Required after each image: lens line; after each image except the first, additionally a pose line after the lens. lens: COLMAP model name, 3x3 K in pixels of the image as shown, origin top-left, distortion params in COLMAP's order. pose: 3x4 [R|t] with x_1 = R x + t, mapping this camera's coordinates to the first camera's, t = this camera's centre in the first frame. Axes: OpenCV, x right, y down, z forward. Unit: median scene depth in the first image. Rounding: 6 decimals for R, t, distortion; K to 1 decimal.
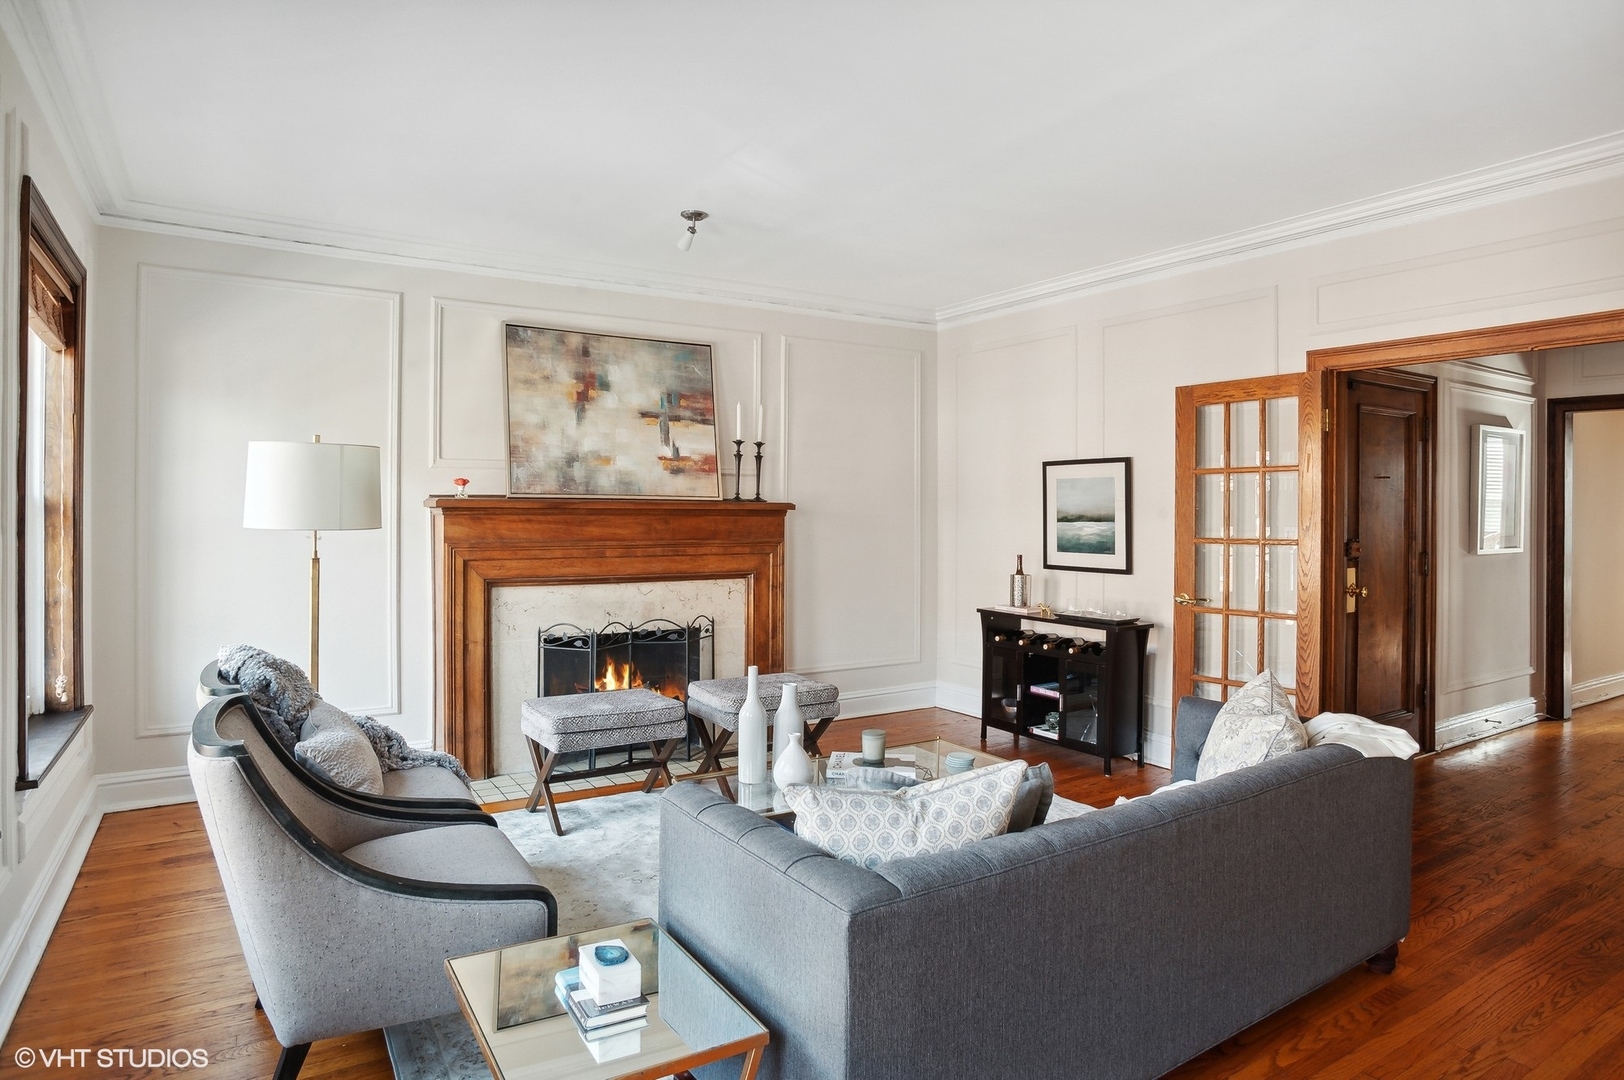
lens RADIAL K [[940.4, 0, 812.0], [0, 940.4, 540.0], [0, 0, 1]] dist [-0.079636, 0.058705]
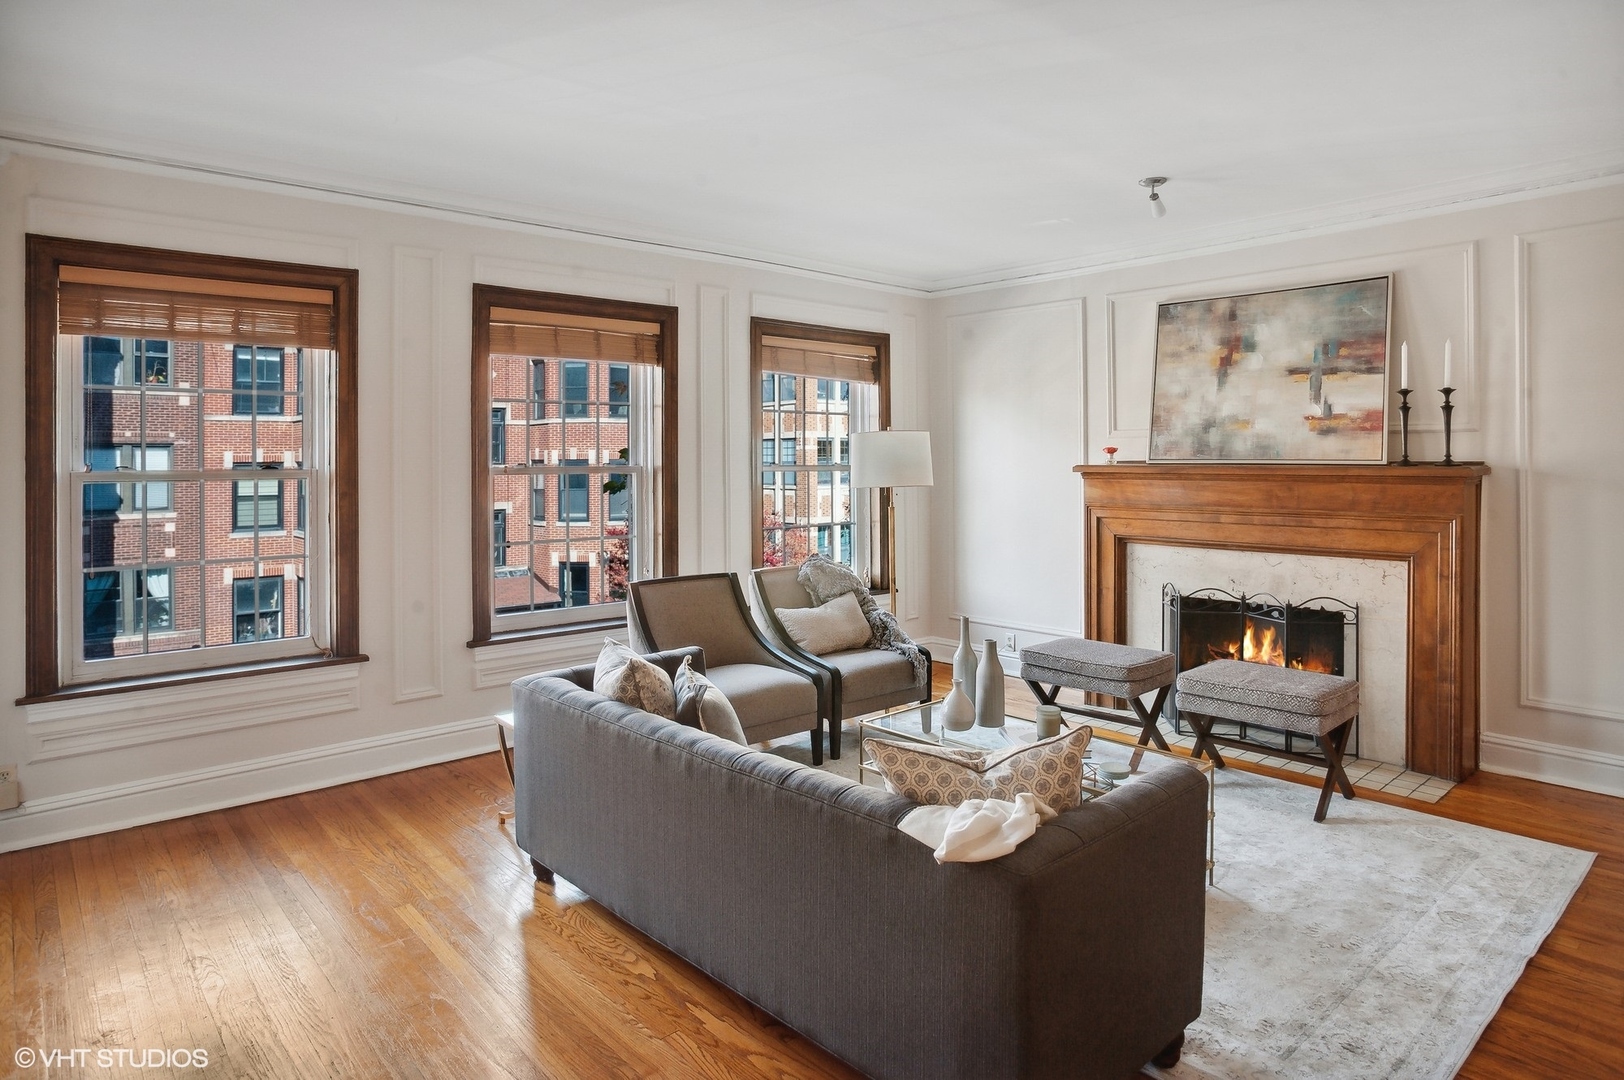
lens RADIAL K [[963.8, 0, 818.5], [0, 963.8, 494.0], [0, 0, 1]] dist [-0.143456, 0.134858]
pose [[0.158536, 0.029682, -0.986907, 0.666952], [-0.024104, 0.999366, 0.026185, -0.026878], [0.987059, 0.019637, 0.159151, 0.402310]]
